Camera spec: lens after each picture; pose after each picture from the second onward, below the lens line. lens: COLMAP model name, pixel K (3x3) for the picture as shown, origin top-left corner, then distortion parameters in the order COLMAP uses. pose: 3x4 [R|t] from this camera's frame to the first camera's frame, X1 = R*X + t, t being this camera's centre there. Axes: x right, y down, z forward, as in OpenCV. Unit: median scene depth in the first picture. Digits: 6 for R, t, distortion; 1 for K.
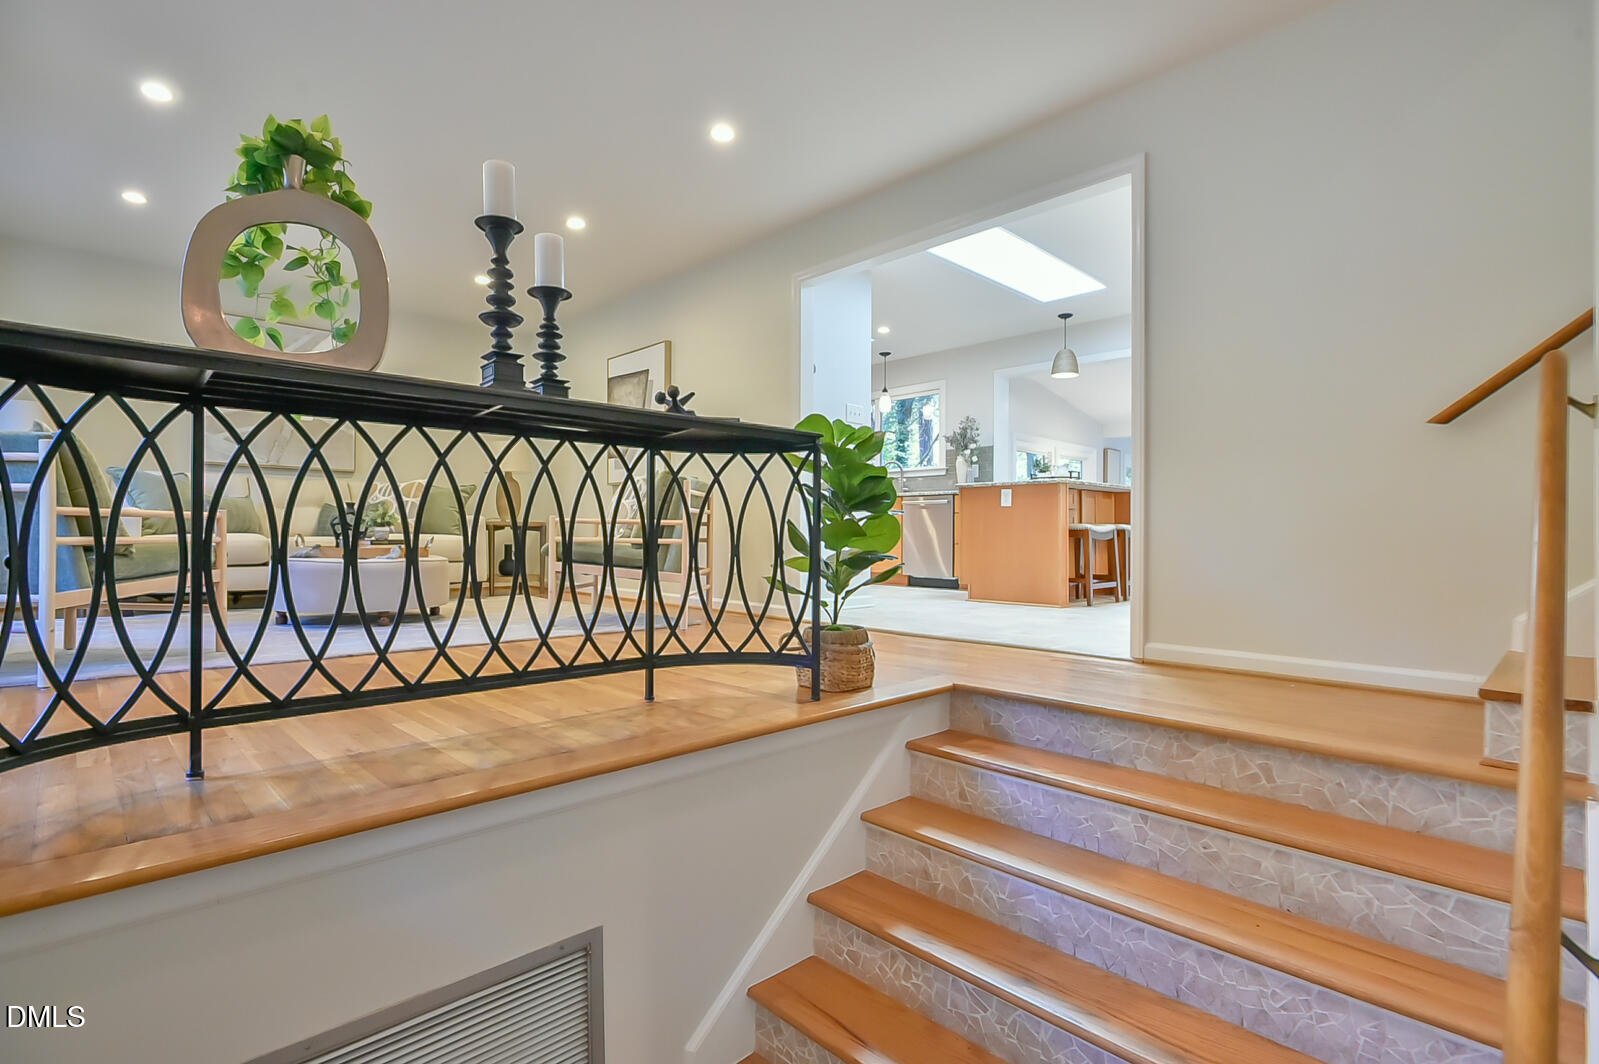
lens RADIAL K [[757.8, 0, 795.4], [0, 757.8, 528.9], [0, 0, 1]] dist [-0.015414, 0.001357]
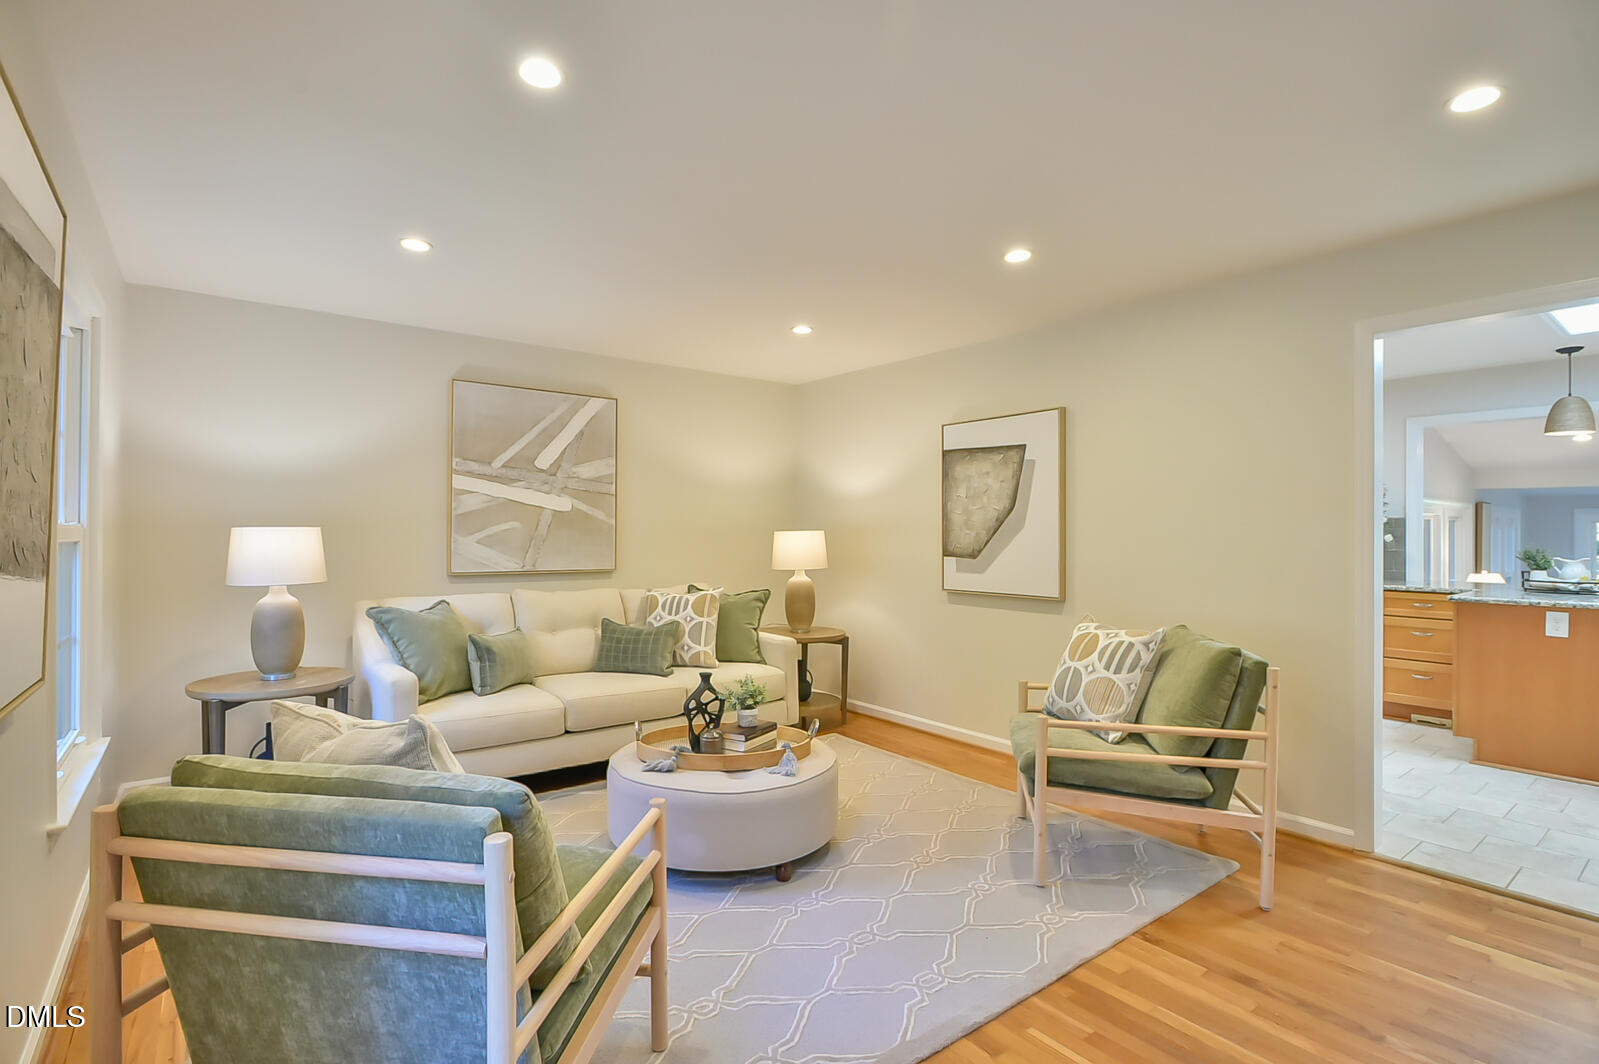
lens RADIAL K [[757.8, 0, 799.7], [0, 757.8, 536.2], [0, 0, 1]] dist [-0.015414, 0.001357]
pose [[0.992969, -0.000476, -0.118370, -0.319789], [0.000862, 0.999994, 0.003210, -0.124226], [0.118368, -0.003289, 0.992964, 0.249628]]
